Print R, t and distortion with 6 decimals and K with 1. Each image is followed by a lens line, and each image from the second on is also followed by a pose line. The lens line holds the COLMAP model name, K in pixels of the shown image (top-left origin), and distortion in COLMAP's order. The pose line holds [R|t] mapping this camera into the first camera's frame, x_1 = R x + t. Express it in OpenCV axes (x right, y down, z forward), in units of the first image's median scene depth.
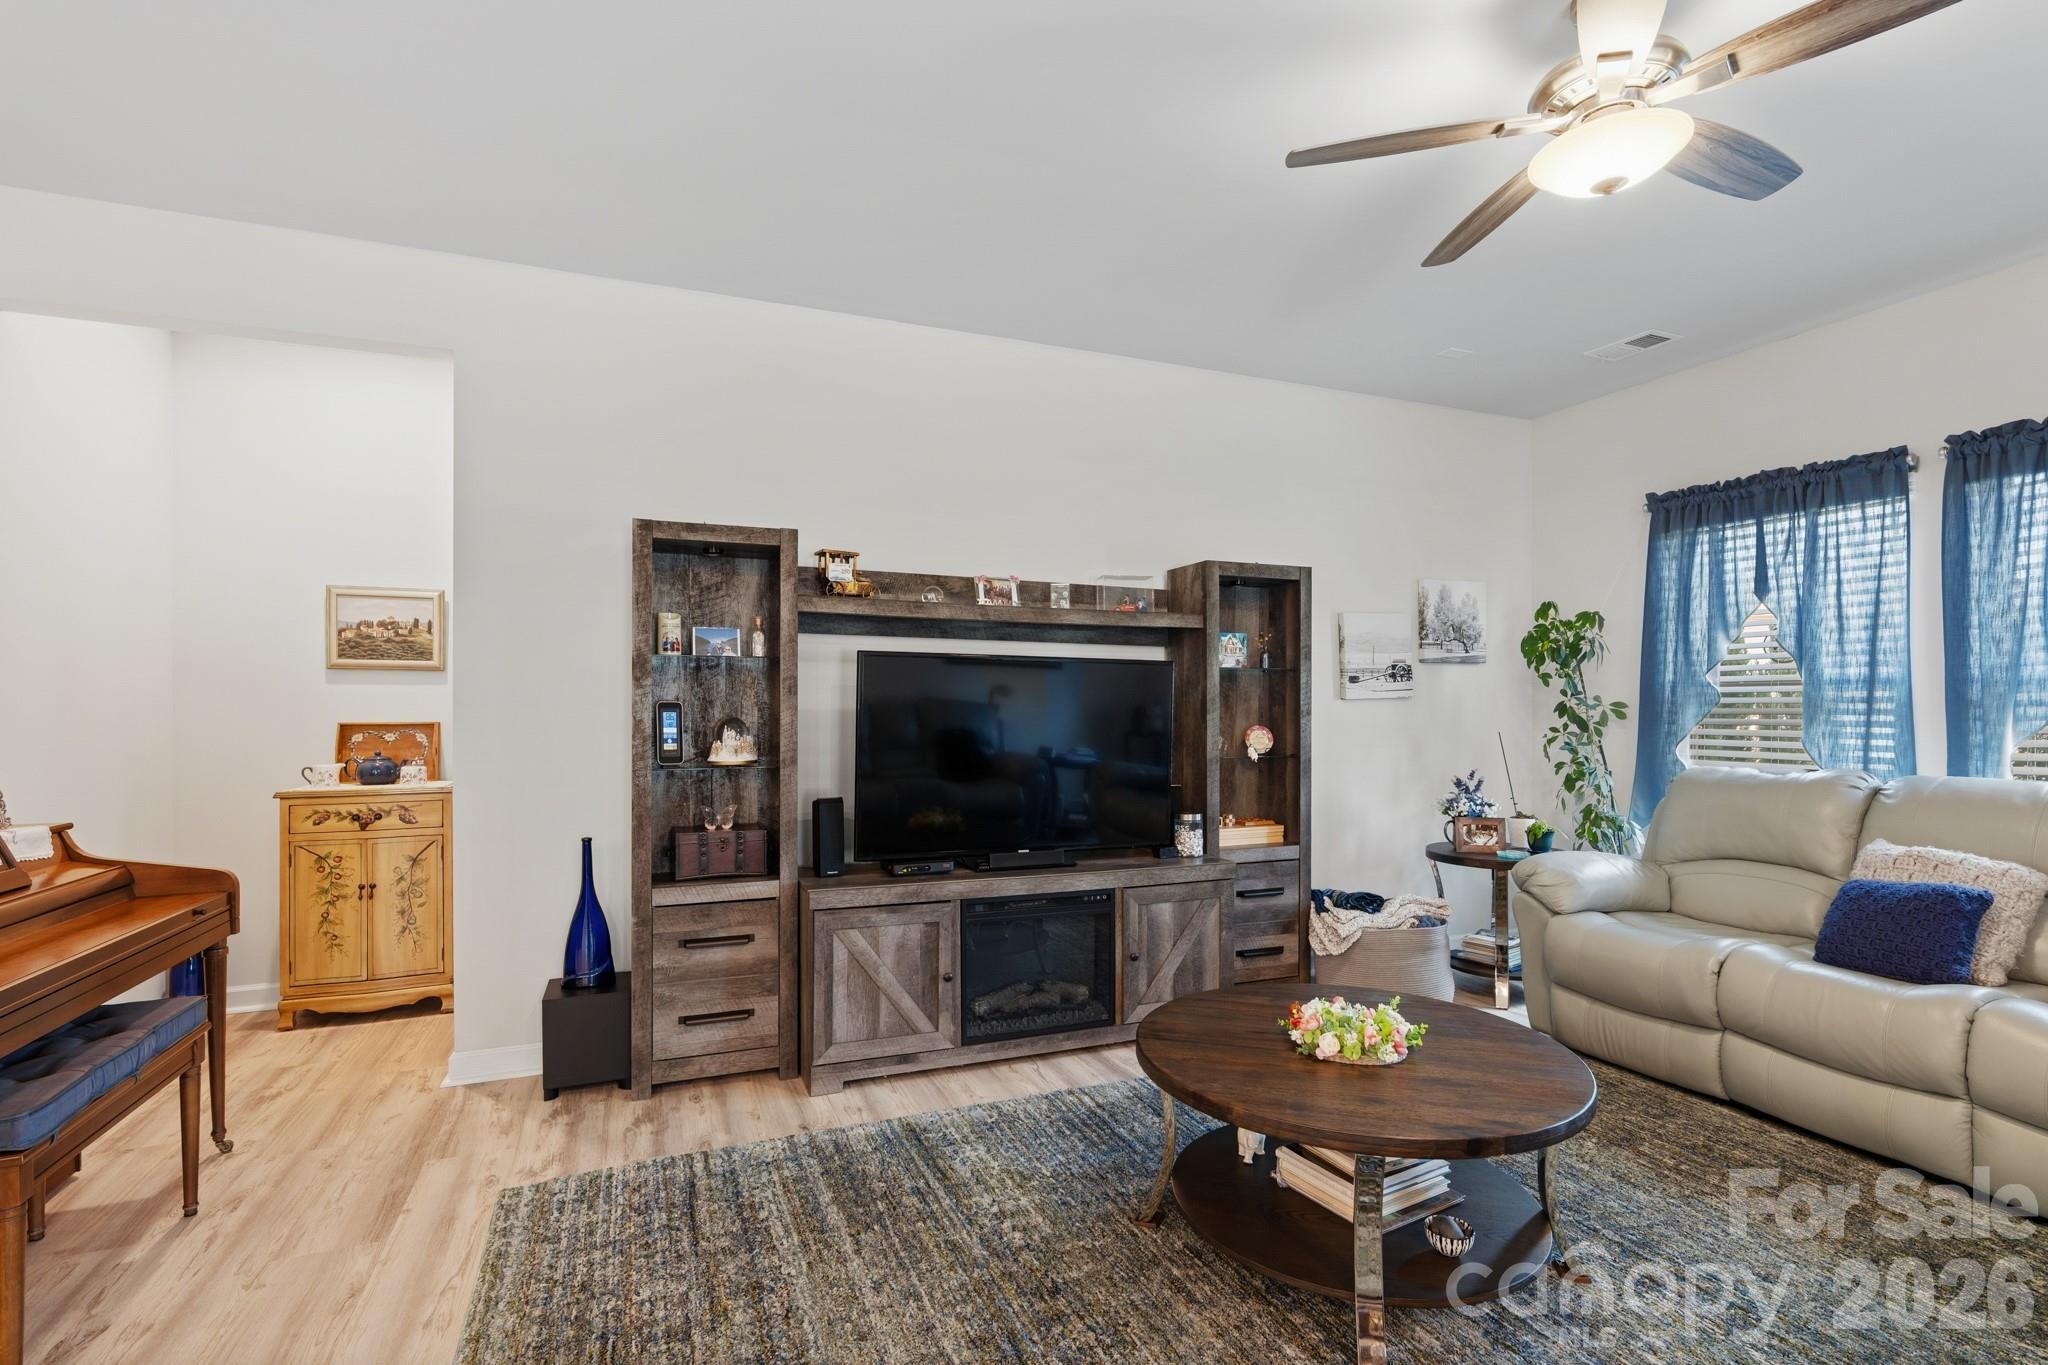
lens RADIAL K [[956.6, 0, 1035.7], [0, 956.6, 714.7], [0, 0, 1]] dist [-0.009405, 0.006751]
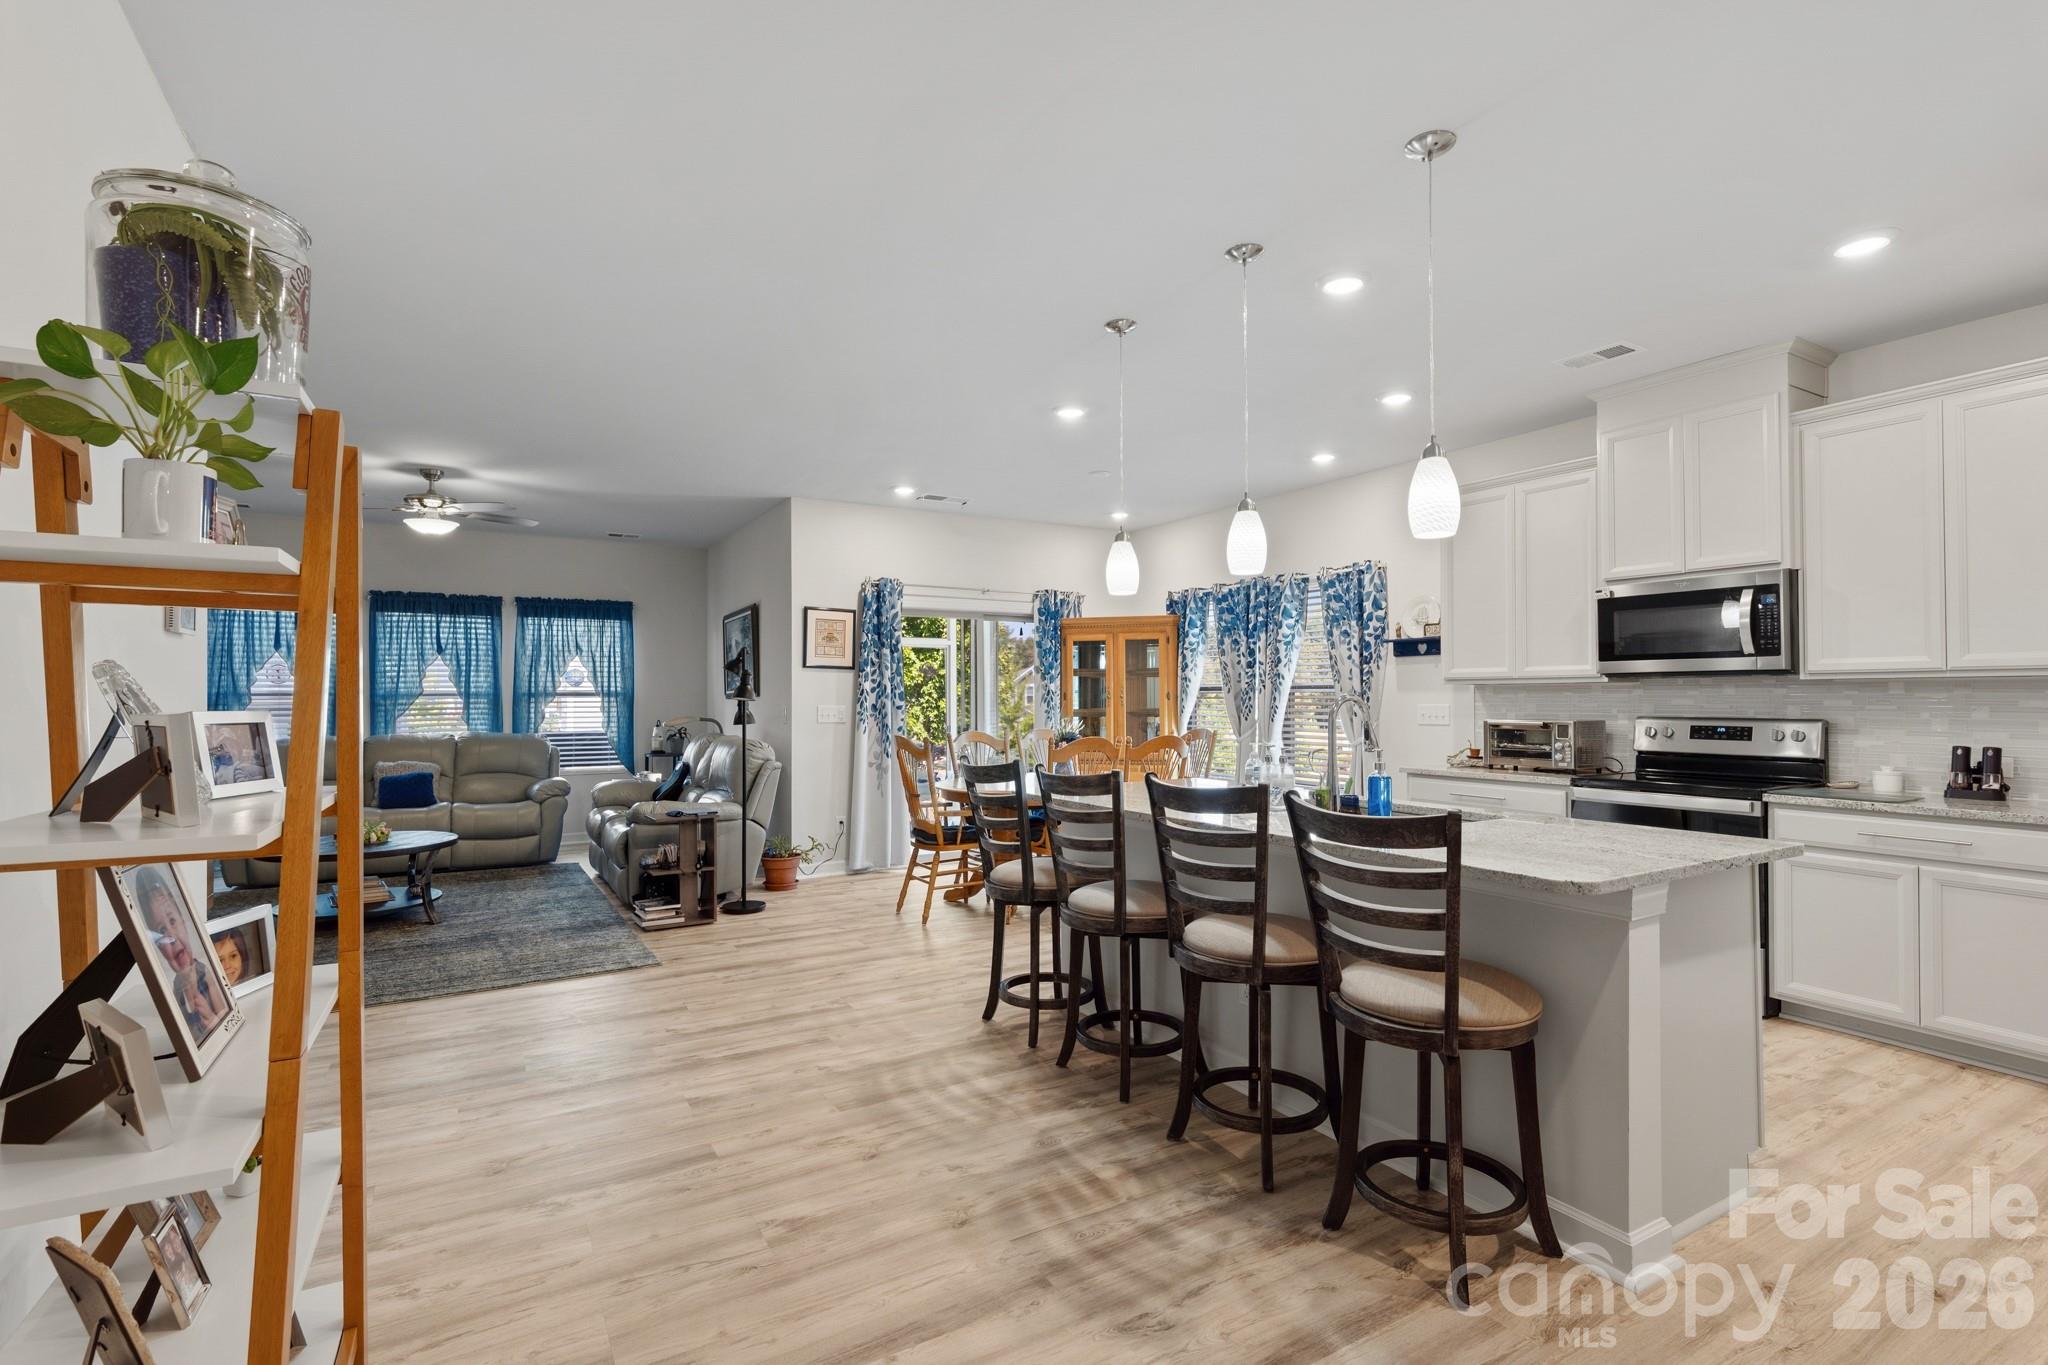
lens RADIAL K [[956.6, 0, 1024.5], [0, 956.6, 680.2], [0, 0, 1]] dist [-0.009405, 0.006751]
pose [[-0.141173, 0.018326, 0.989815, -1.436970], [0.014482, 0.999760, -0.016445, -0.008645], [-0.989879, 0.012013, -0.141404, -0.229010]]
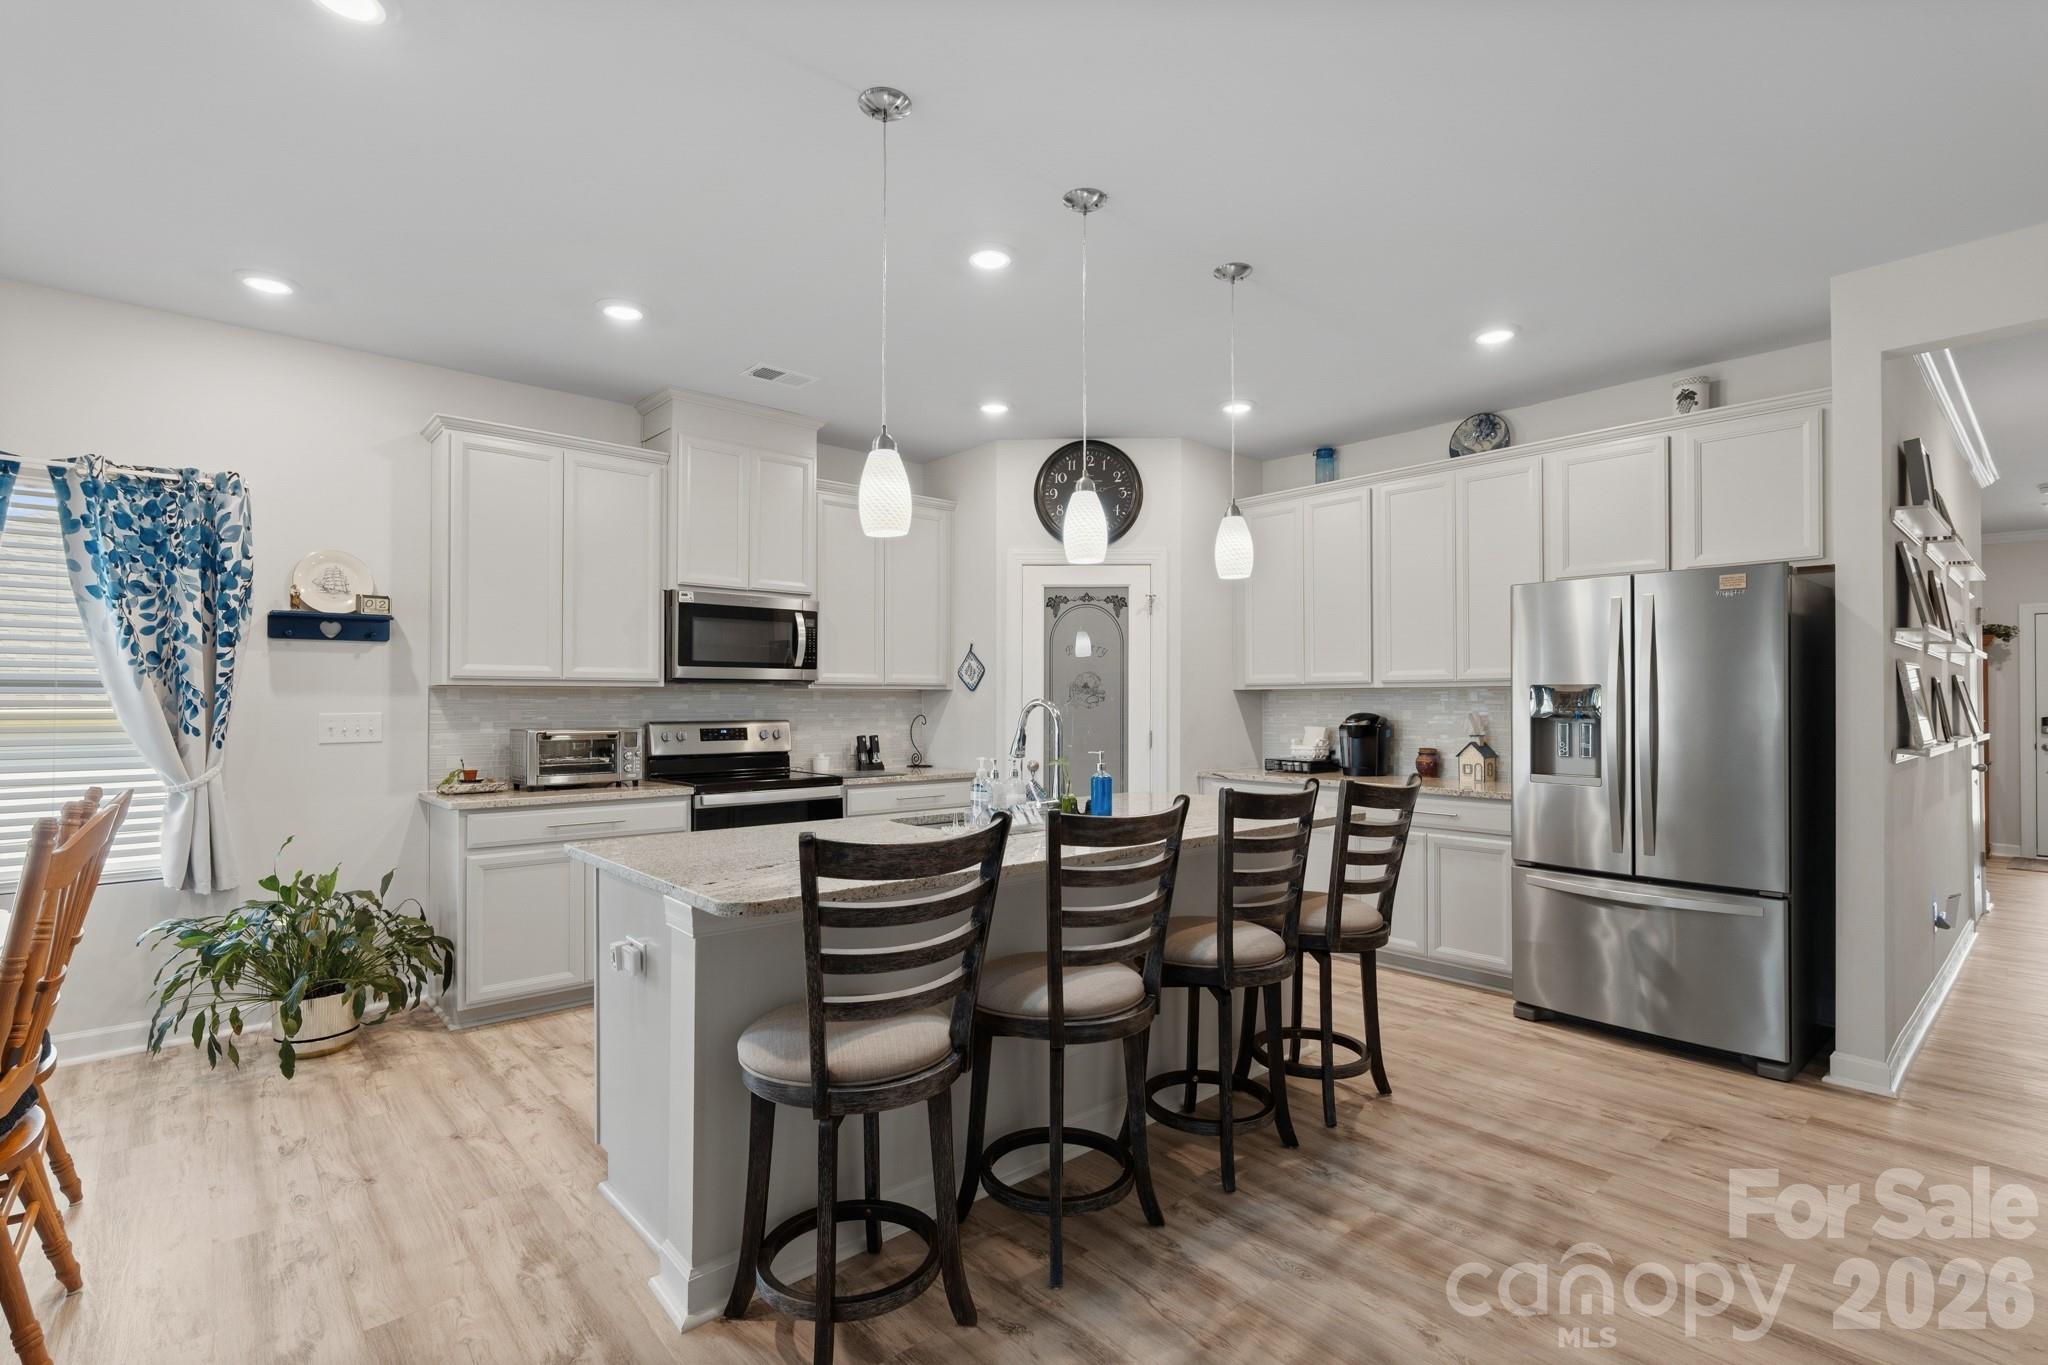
lens RADIAL K [[956.6, 0, 1024.5], [0, 956.6, 690.1], [0, 0, 1]] dist [-0.009405, 0.006751]
pose [[-0.944263, -0.003107, -0.329178, -0.333442], [-0.003052, 0.999995, -0.000686, -0.012245], [0.329178, 0.000357, -0.944268, 0.147149]]
